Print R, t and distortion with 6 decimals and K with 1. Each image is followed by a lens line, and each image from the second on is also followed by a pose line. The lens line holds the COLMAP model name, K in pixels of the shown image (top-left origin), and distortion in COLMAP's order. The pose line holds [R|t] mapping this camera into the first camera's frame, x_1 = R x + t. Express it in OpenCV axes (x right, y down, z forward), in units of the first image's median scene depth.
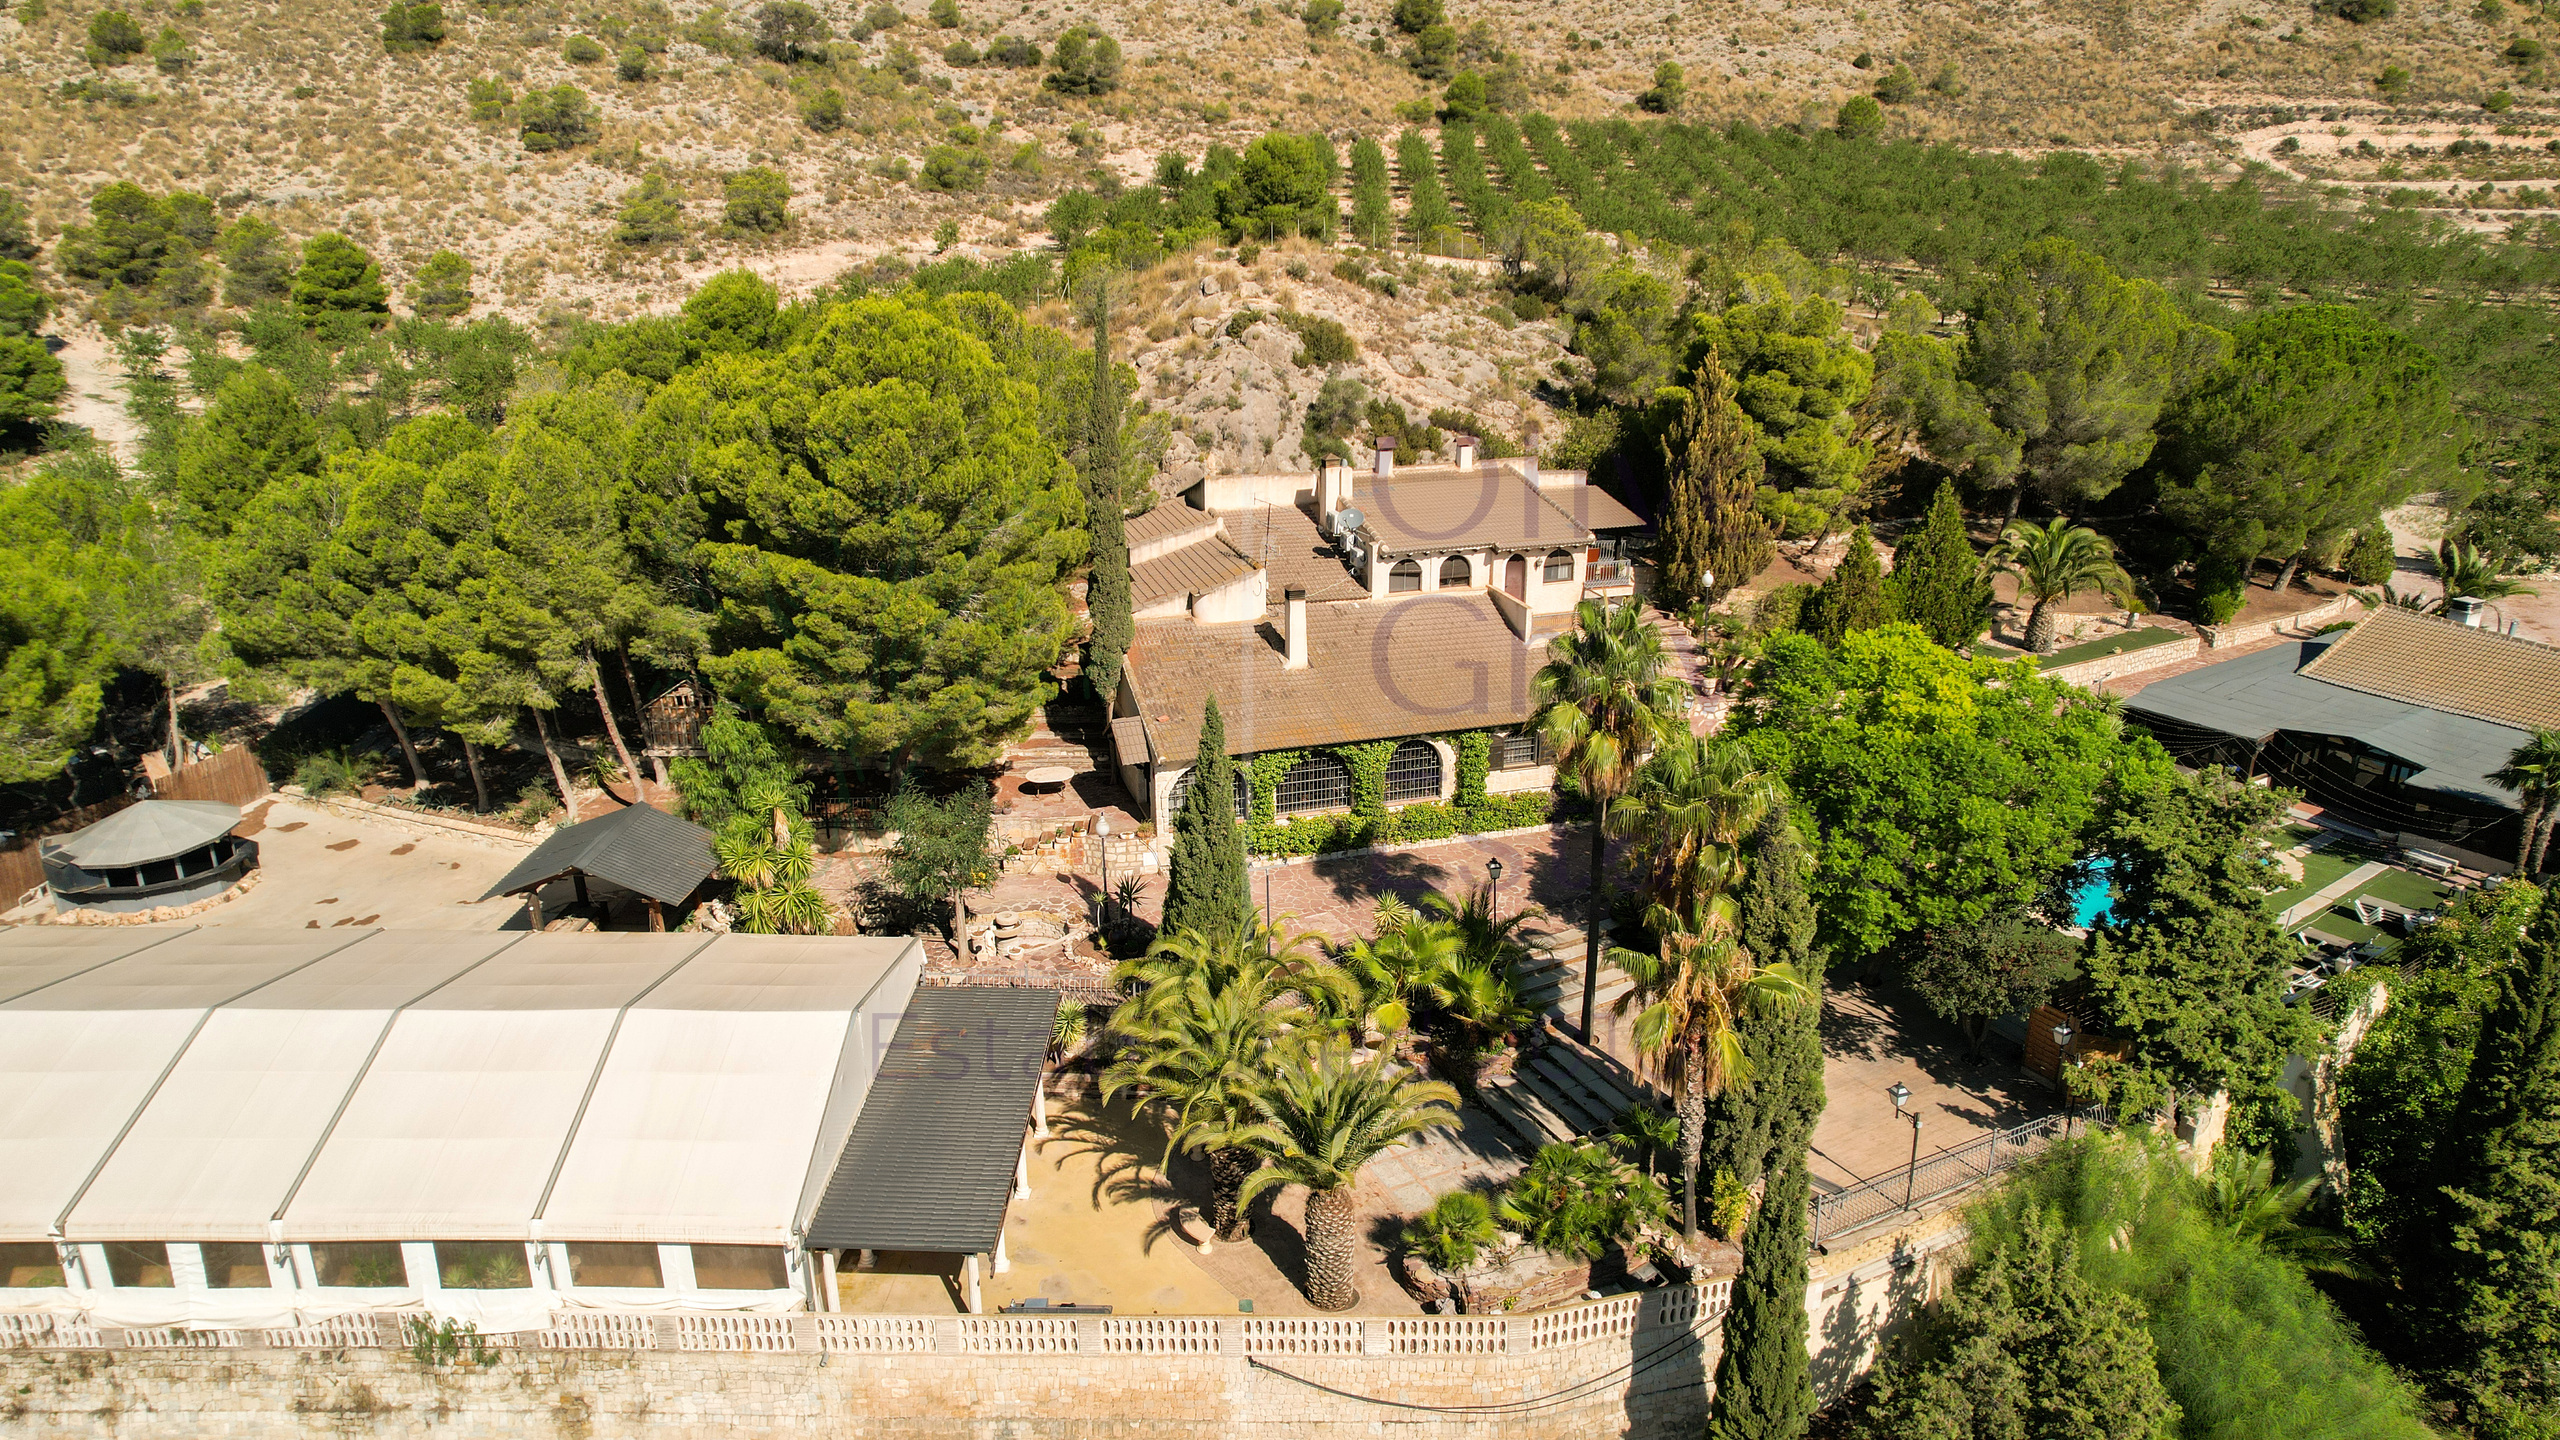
lens RADIAL K [[1643.1, 0, 1292.3], [0, 1643.1, 719.5], [0, 0, 1]] dist [-0.075603, 0.069921]
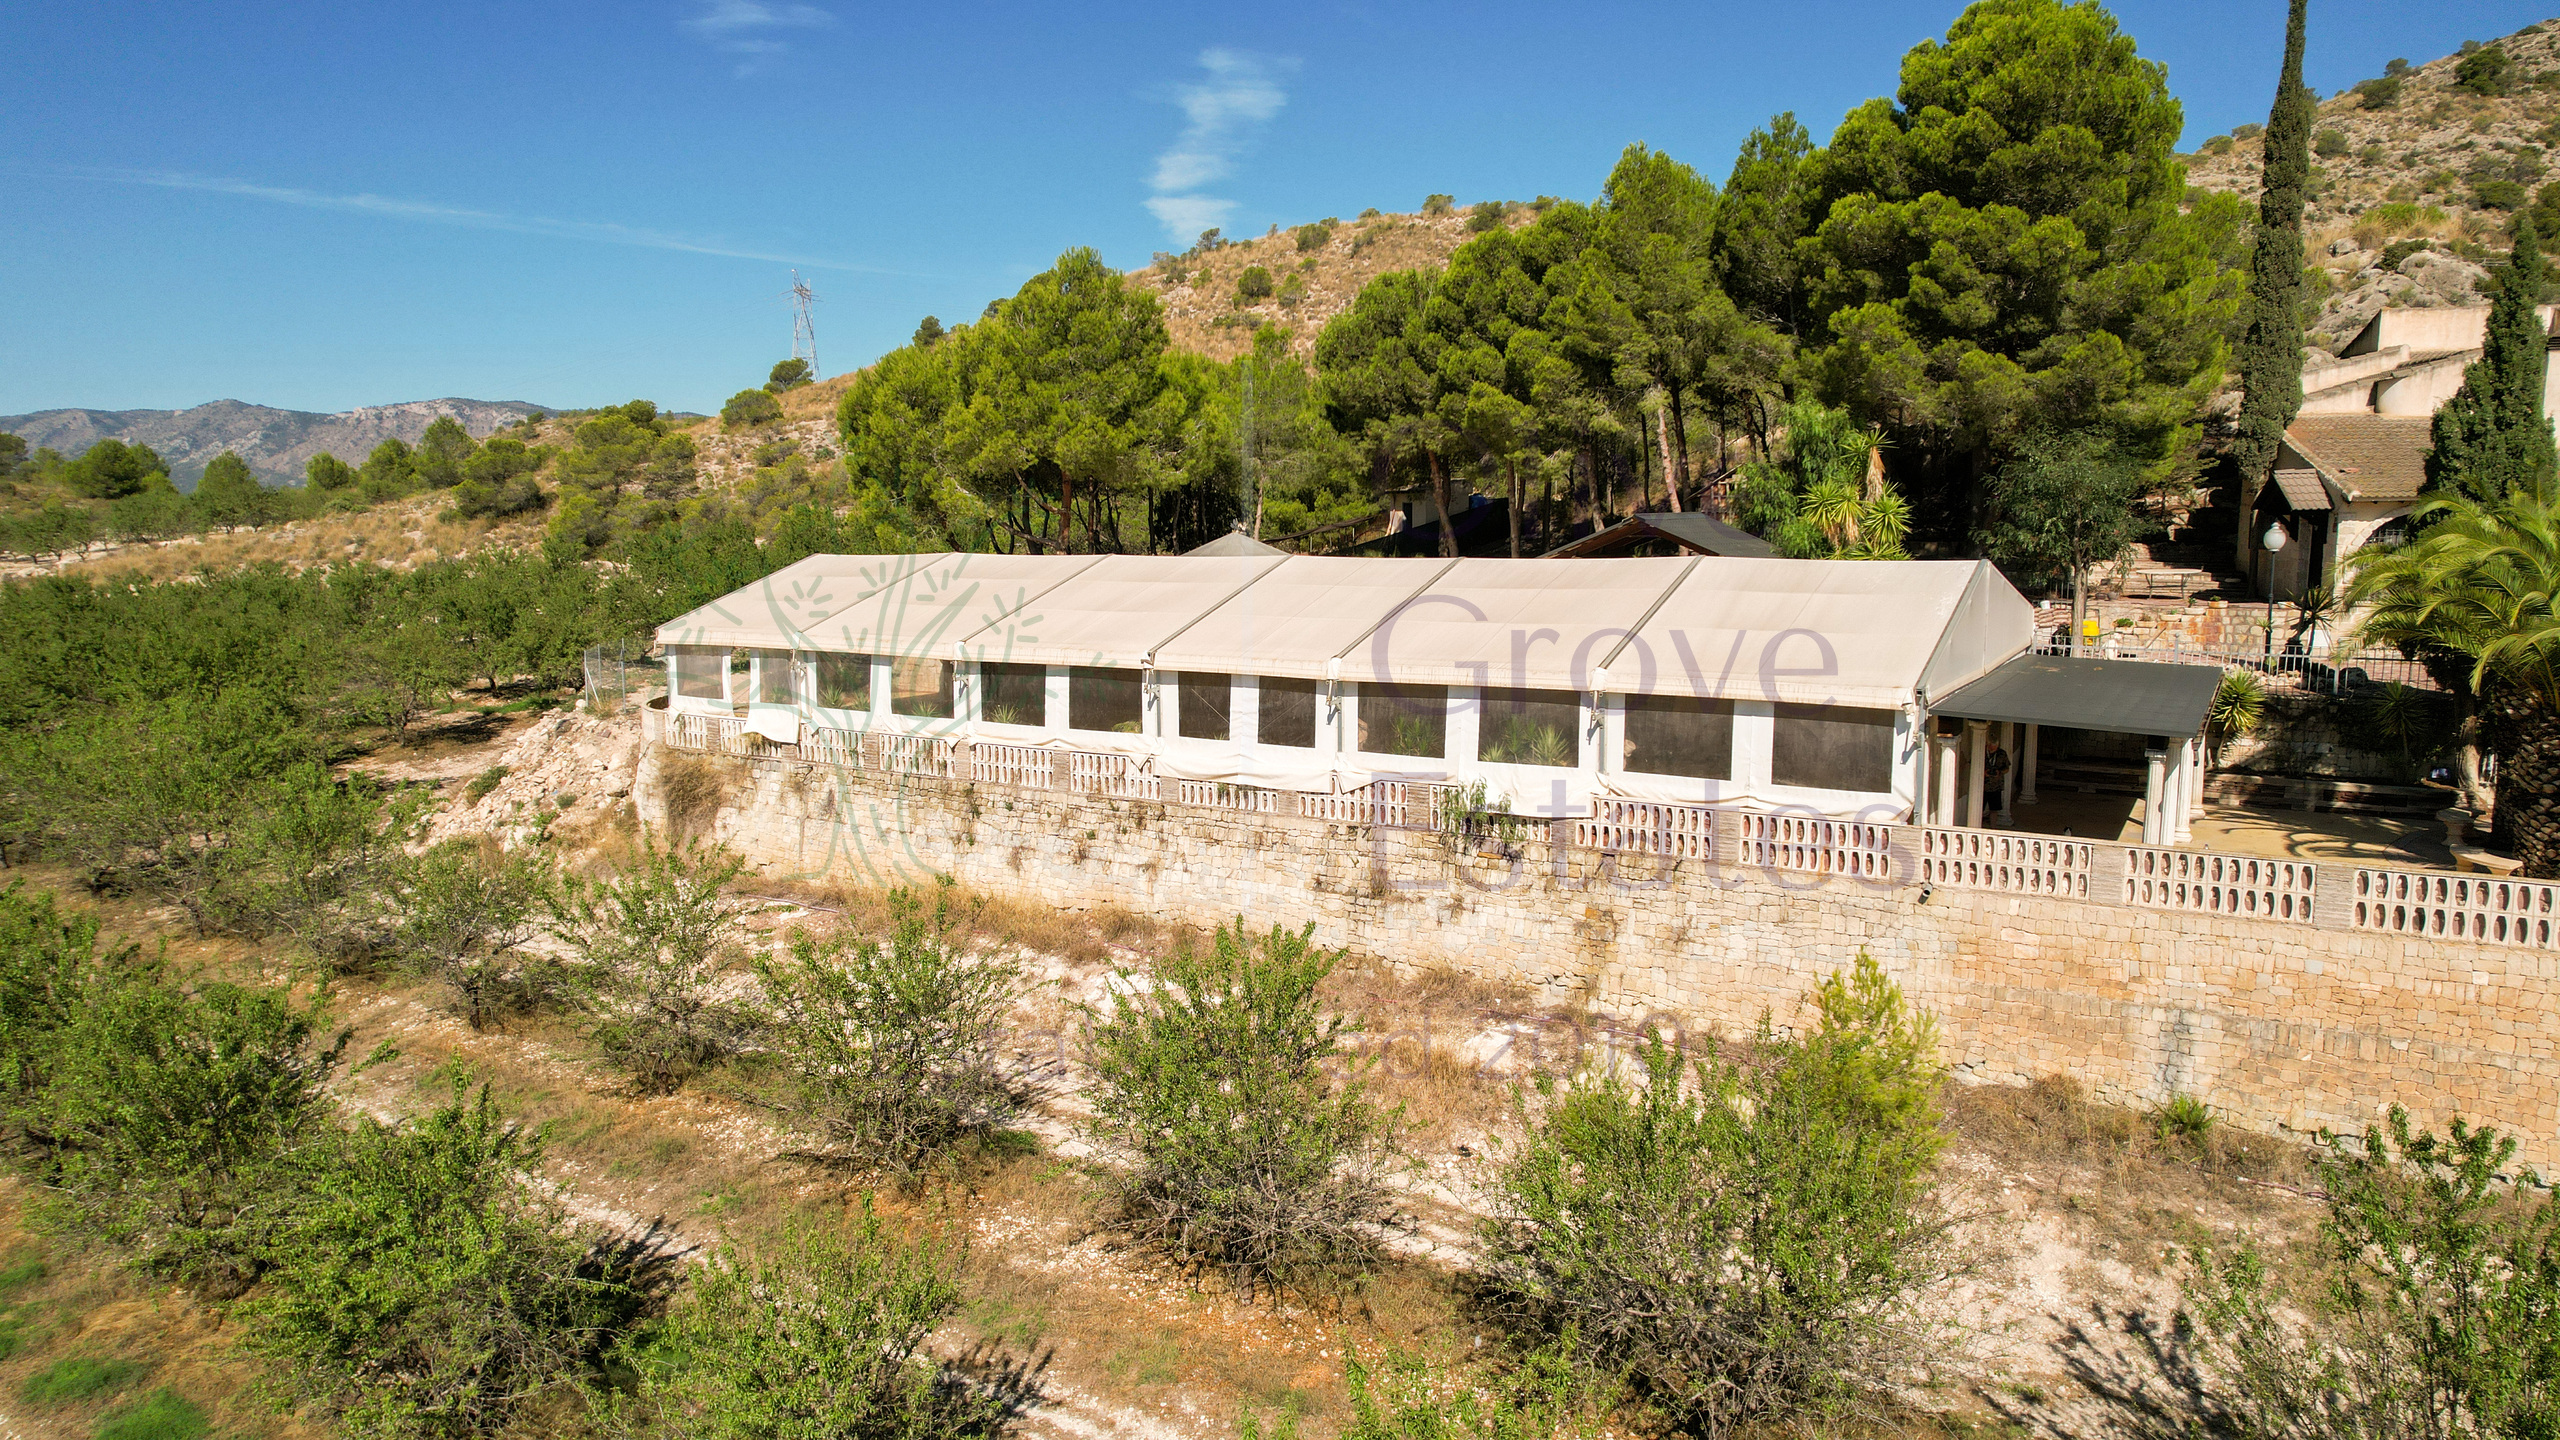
lens RADIAL K [[1643.1, 0, 1276.0], [0, 1643.1, 716.4], [0, 0, 1]] dist [-0.075603, 0.069921]
pose [[0.844540, 0.067101, -0.531272, -0.083057], [-0.171769, 0.973638, -0.150080, 0.276723], [0.507196, 0.218005, 0.833802, 0.105820]]
